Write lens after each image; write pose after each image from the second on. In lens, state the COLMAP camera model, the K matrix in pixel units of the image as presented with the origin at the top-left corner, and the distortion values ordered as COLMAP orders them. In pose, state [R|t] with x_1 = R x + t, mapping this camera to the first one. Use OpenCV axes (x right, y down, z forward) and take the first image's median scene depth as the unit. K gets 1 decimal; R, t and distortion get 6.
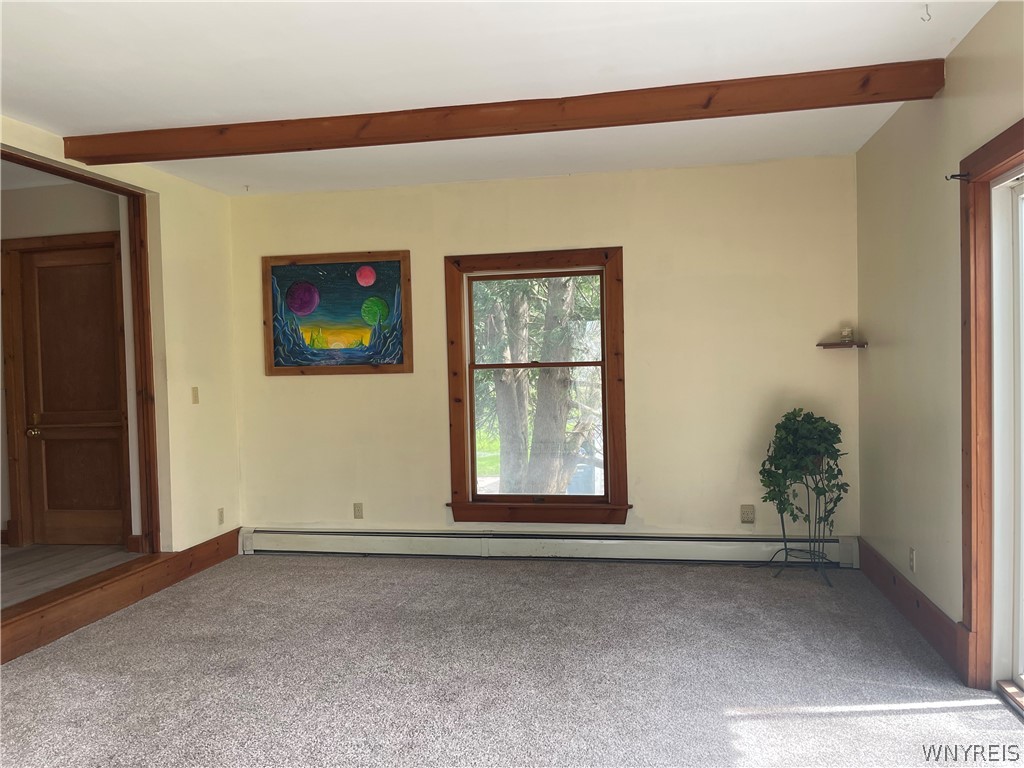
lens RADIAL K [[776.1, 0, 513.0], [0, 776.1, 387.9], [0, 0, 1]] dist [0.076613, -0.103558]
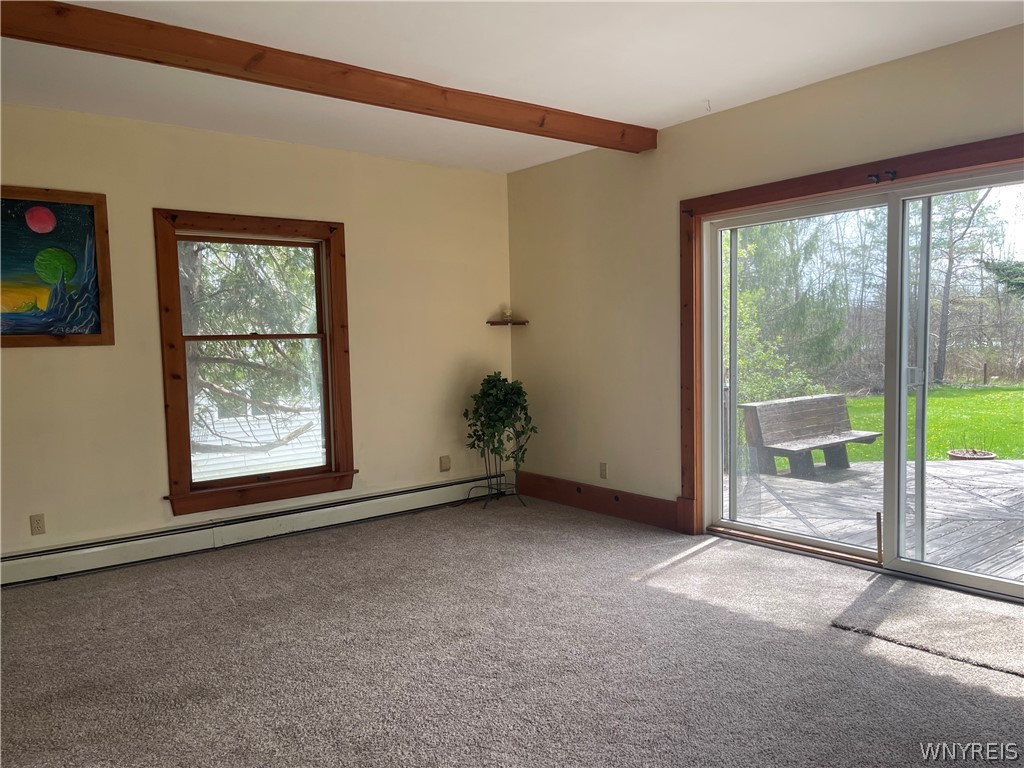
lens RADIAL K [[776.1, 0, 513.0], [0, 776.1, 387.9], [0, 0, 1]] dist [0.076613, -0.103558]
pose [[0.655775, -0.040076, 0.753892, -0.503863], [0.030696, 0.999180, 0.026415, 0.017925], [-0.754332, 0.005819, 0.656467, 0.142551]]
